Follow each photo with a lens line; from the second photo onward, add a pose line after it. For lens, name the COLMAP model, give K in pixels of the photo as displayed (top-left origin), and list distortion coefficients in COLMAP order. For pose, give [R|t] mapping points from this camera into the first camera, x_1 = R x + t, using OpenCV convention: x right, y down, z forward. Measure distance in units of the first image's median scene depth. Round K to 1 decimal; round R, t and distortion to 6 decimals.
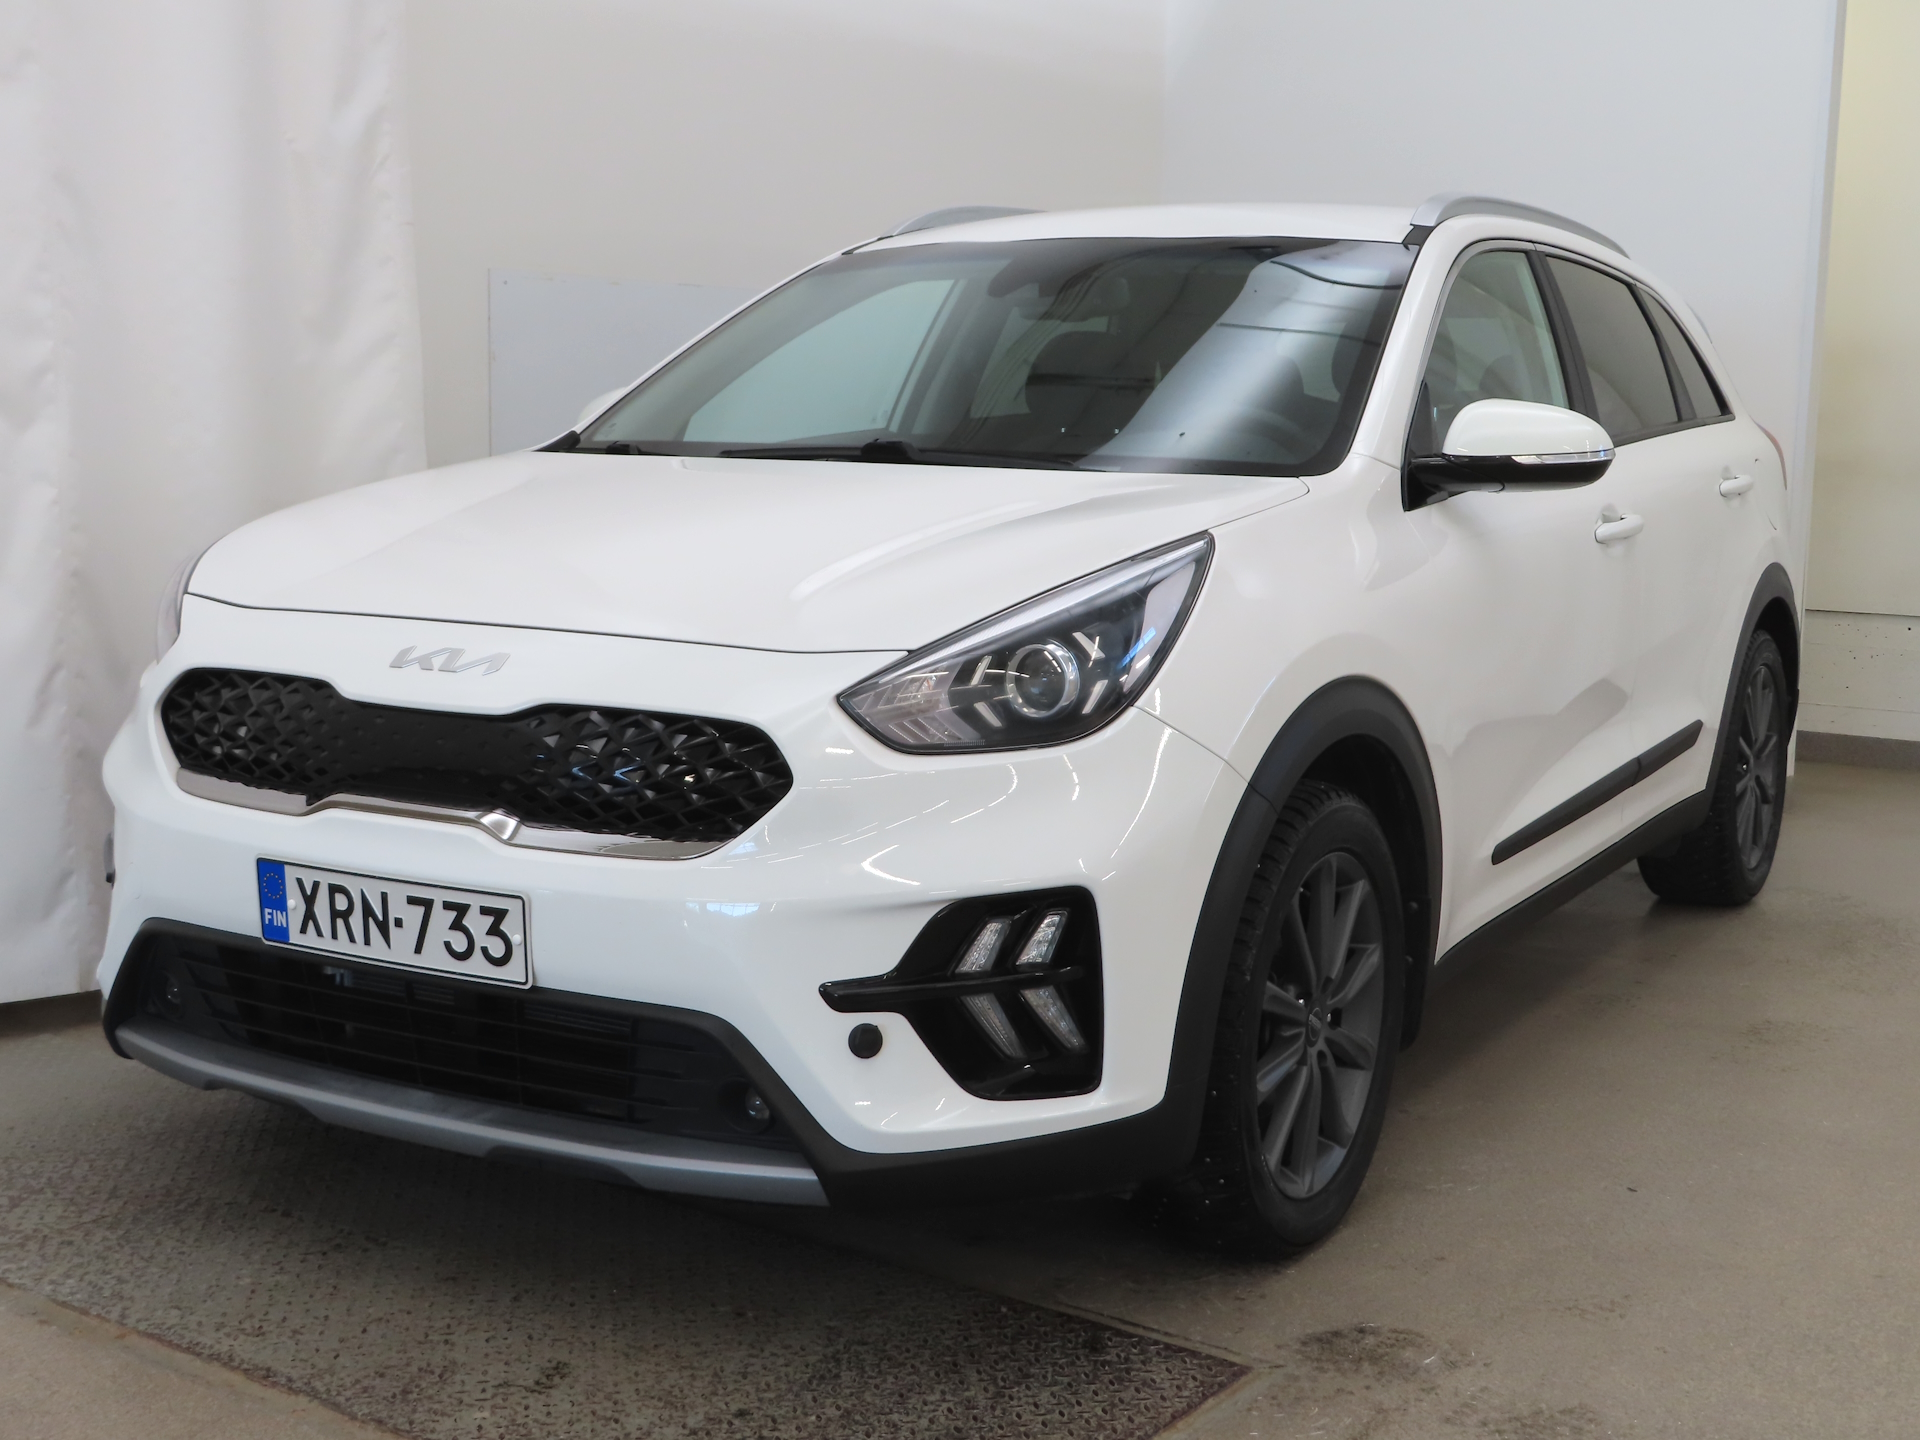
lens RADIAL K [[2529.2, 0, 960.0], [0, 2529.2, 720.0], [0, 0, 1]] dist [0.003948, 0.006226]
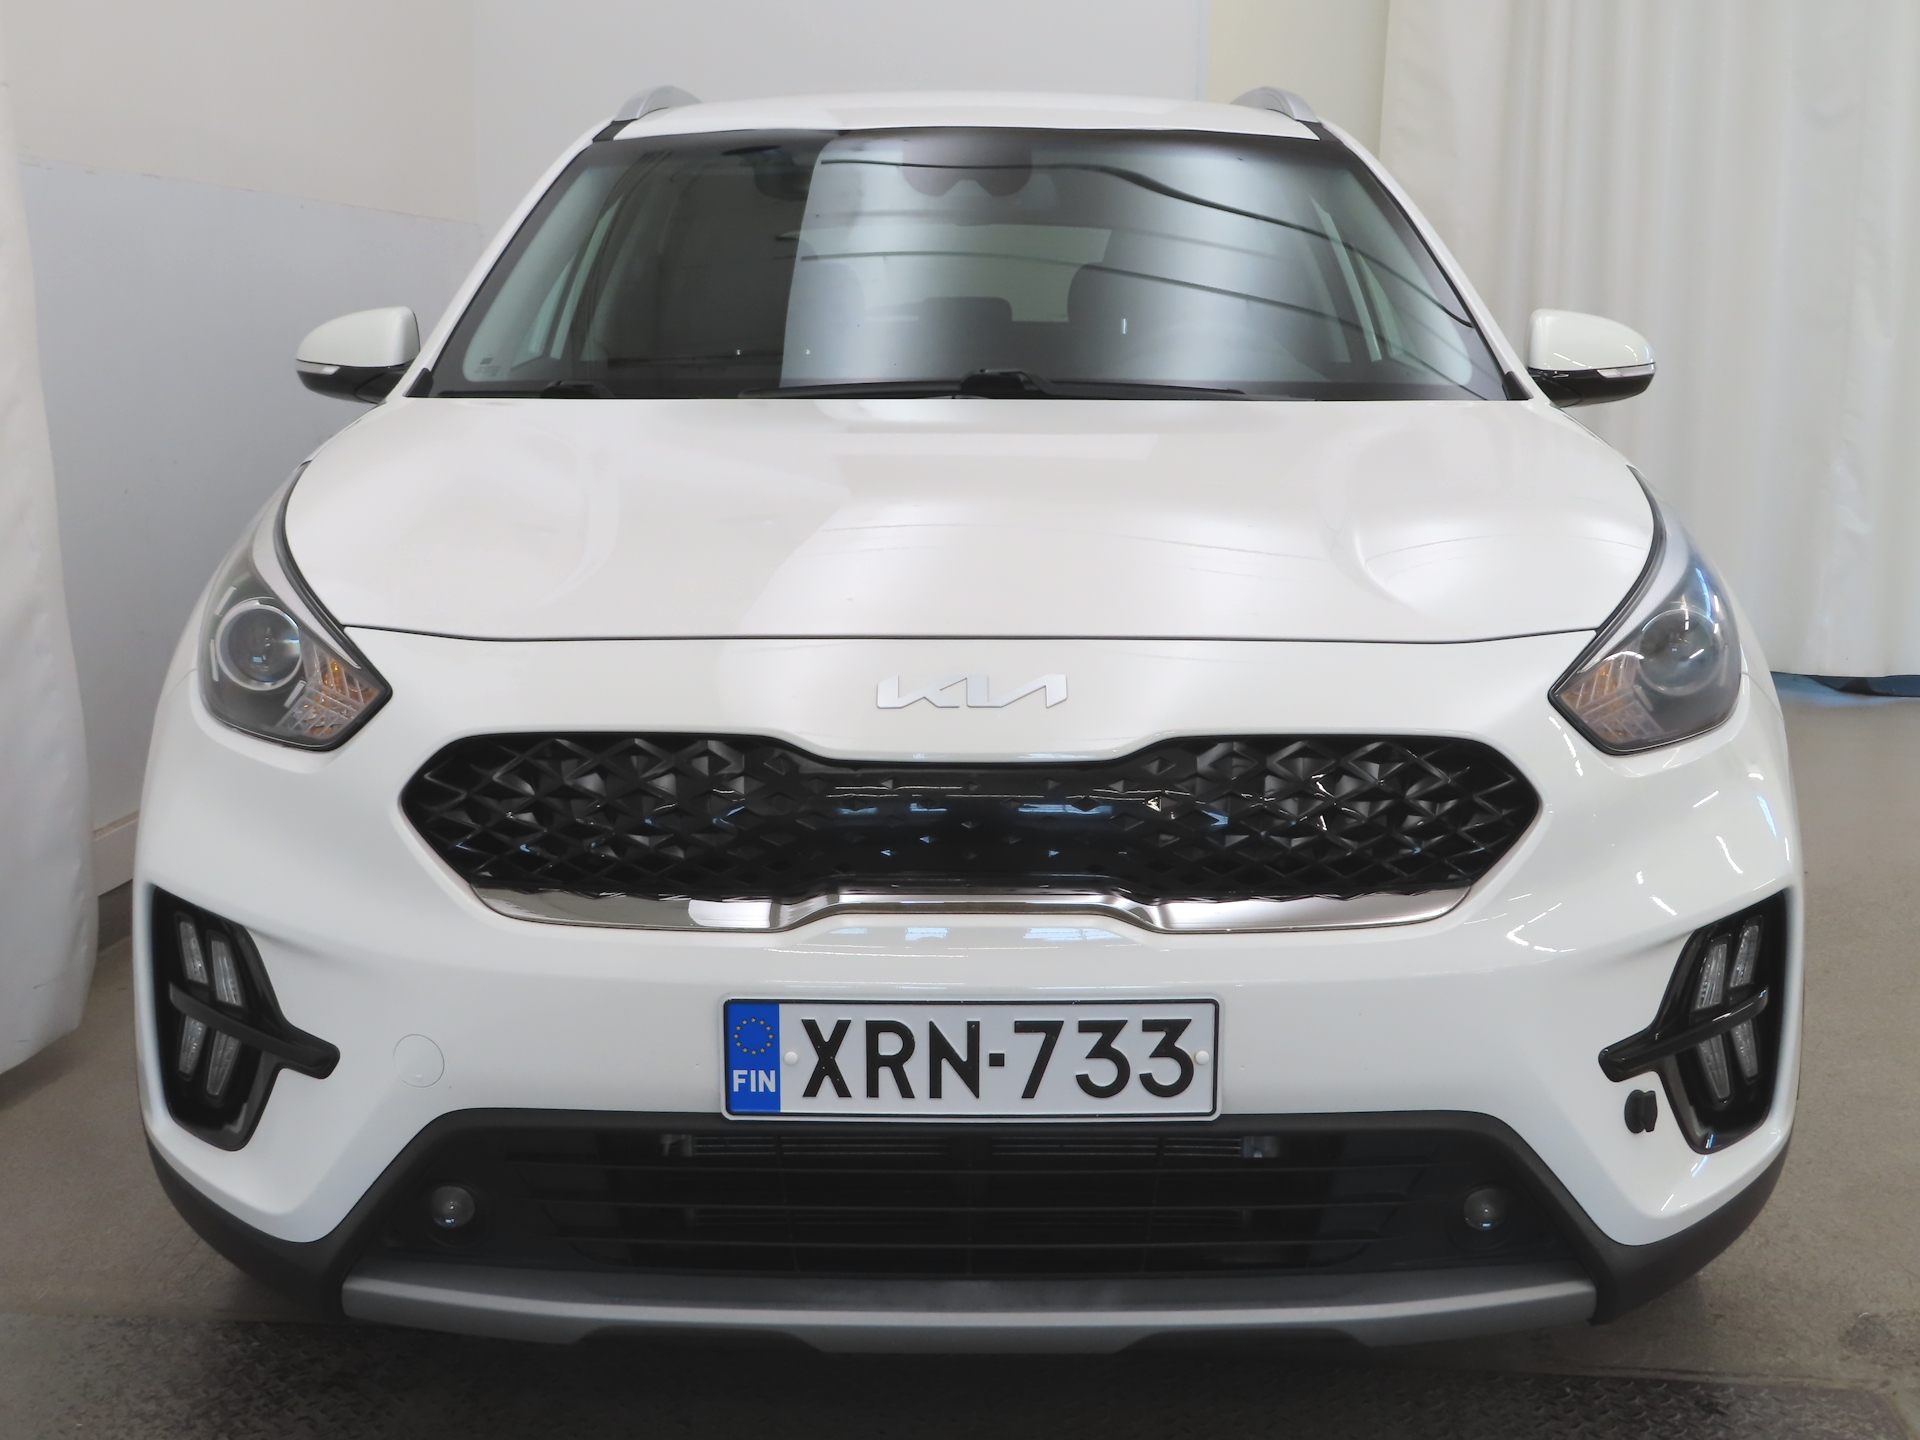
lens RADIAL K [[2529.2, 0, 960.0], [0, 2529.2, 720.0], [0, 0, 1]] dist [0.003948, 0.006226]
pose [[0.863863, -0.097041, 0.494291, -0.578750], [0.080682, 0.995255, 0.054386, -0.056722], [-0.497223, -0.007102, 0.867594, 0.379118]]
